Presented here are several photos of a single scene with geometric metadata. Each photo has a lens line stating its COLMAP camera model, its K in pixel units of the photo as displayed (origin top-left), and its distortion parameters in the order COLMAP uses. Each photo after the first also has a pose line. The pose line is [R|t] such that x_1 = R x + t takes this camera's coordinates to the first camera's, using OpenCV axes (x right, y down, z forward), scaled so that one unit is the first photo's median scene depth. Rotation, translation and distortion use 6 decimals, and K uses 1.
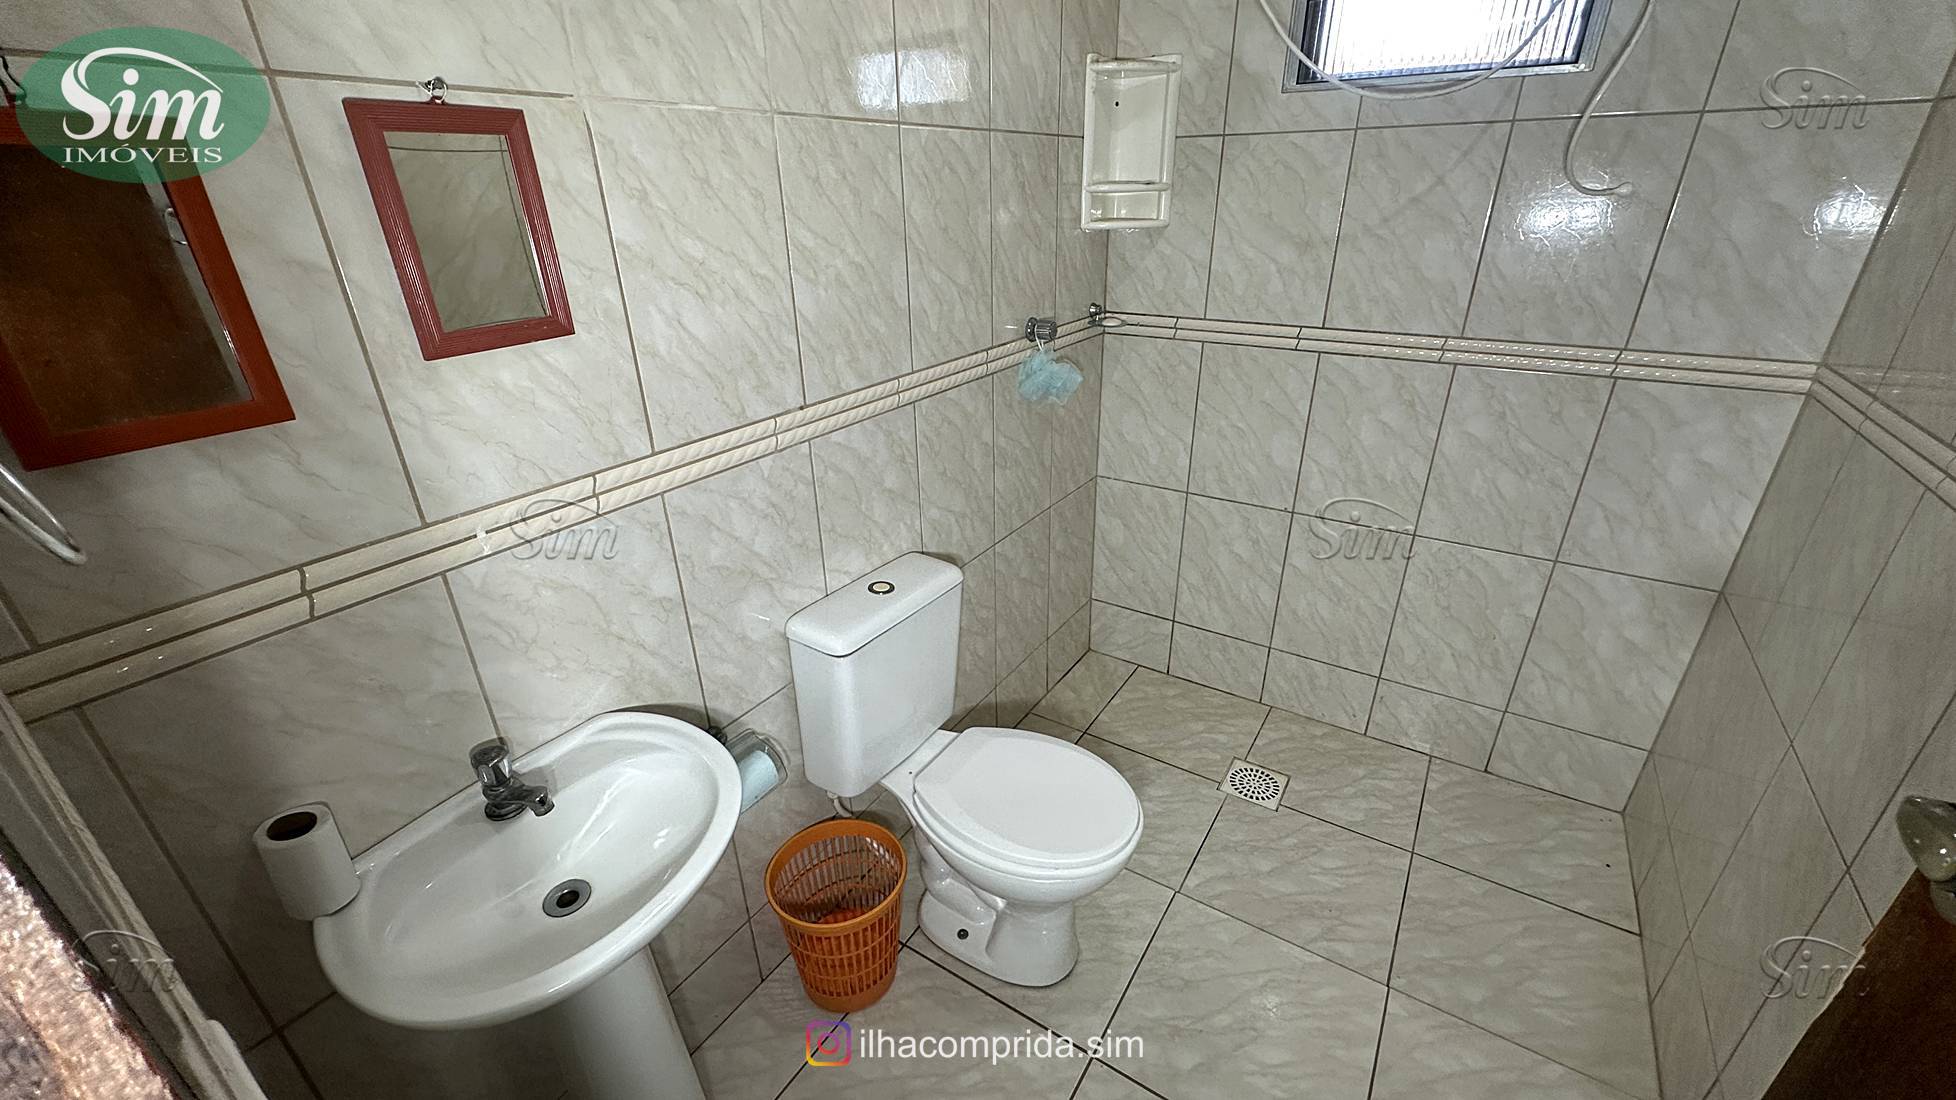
lens RADIAL K [[772.0, 0, 985.3], [0, 772.0, 548.4], [0, 0, 1]] dist [0.000361, 0.000113]
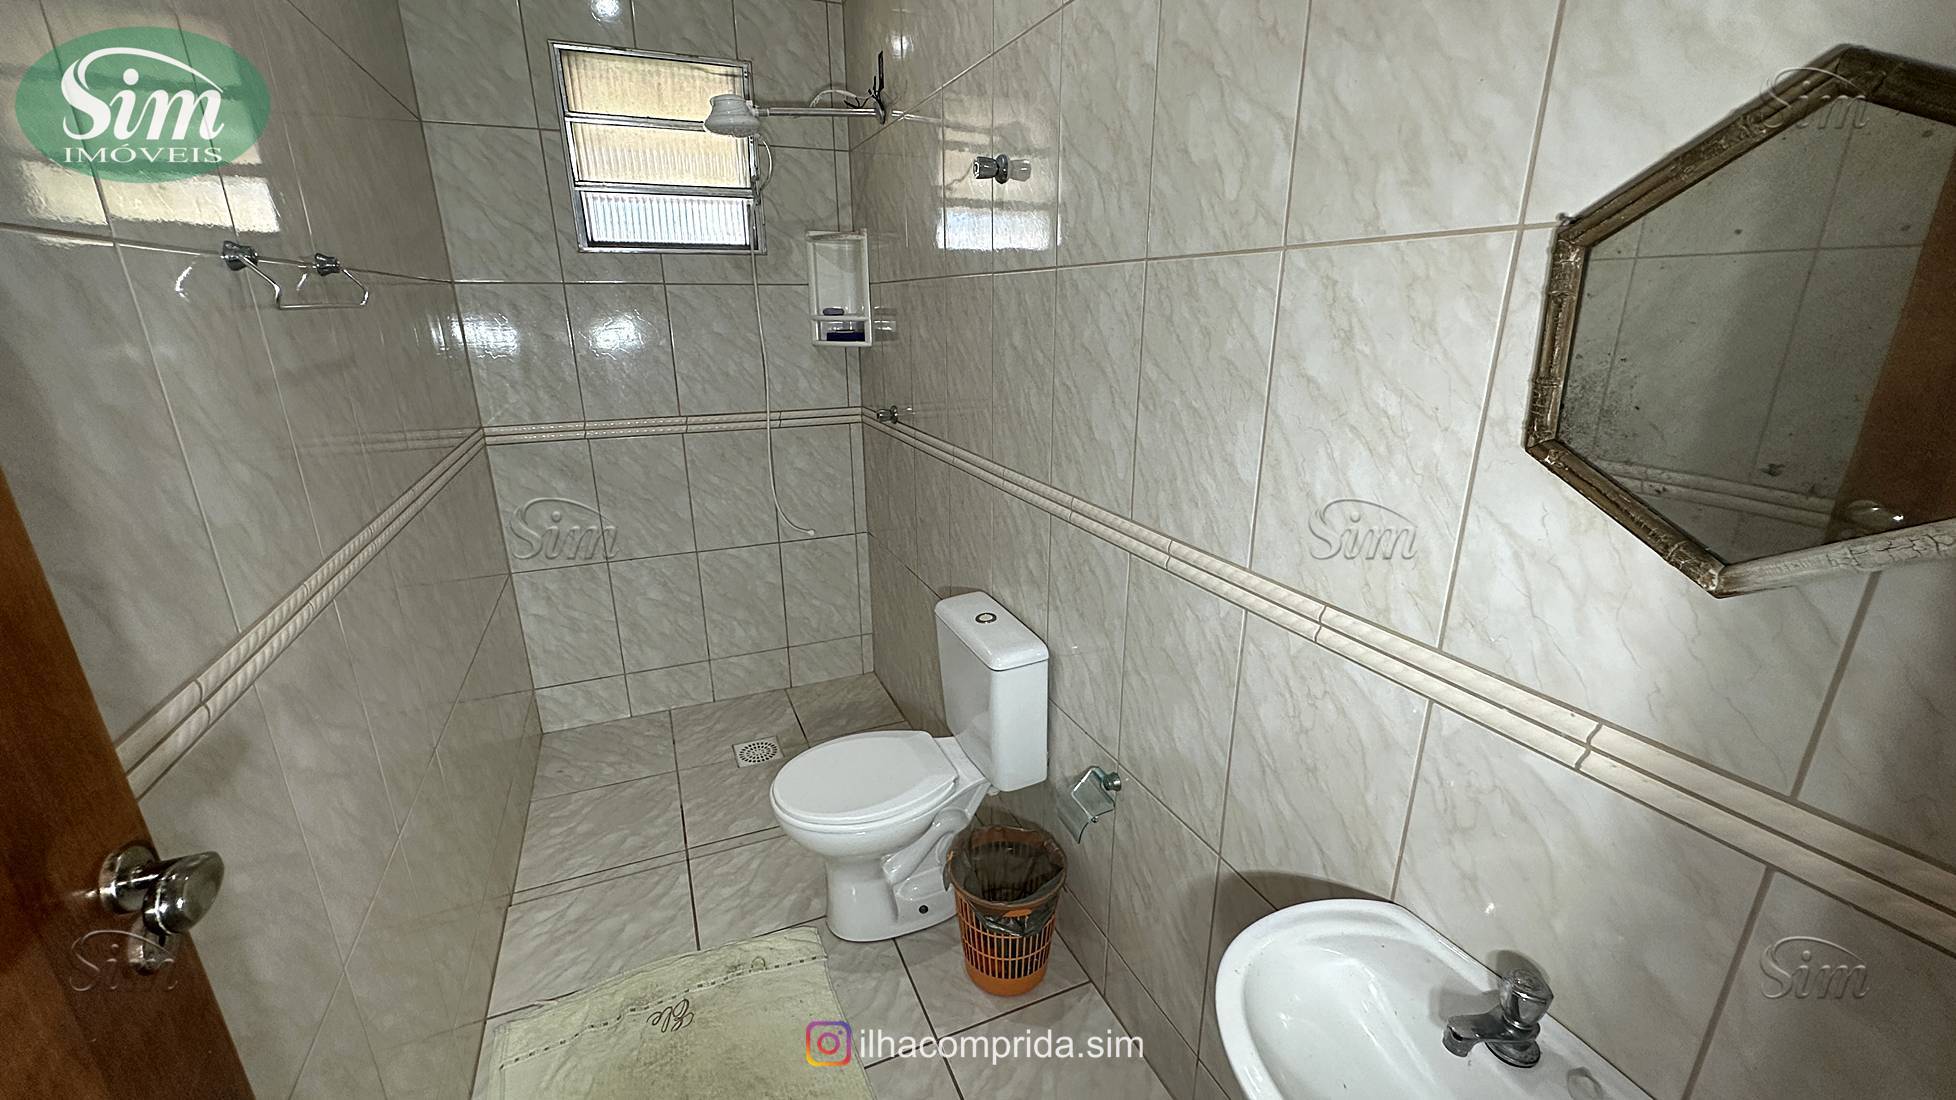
lens RADIAL K [[772.0, 0, 985.3], [0, 772.0, 548.4], [0, 0, 1]] dist [0.000361, 0.000113]
pose [[-0.561153, 0.242543, -0.791379, 0.720179], [-0.369327, 0.782277, 0.501637, -0.631688], [0.740746, 0.573773, -0.349399, 1.289332]]
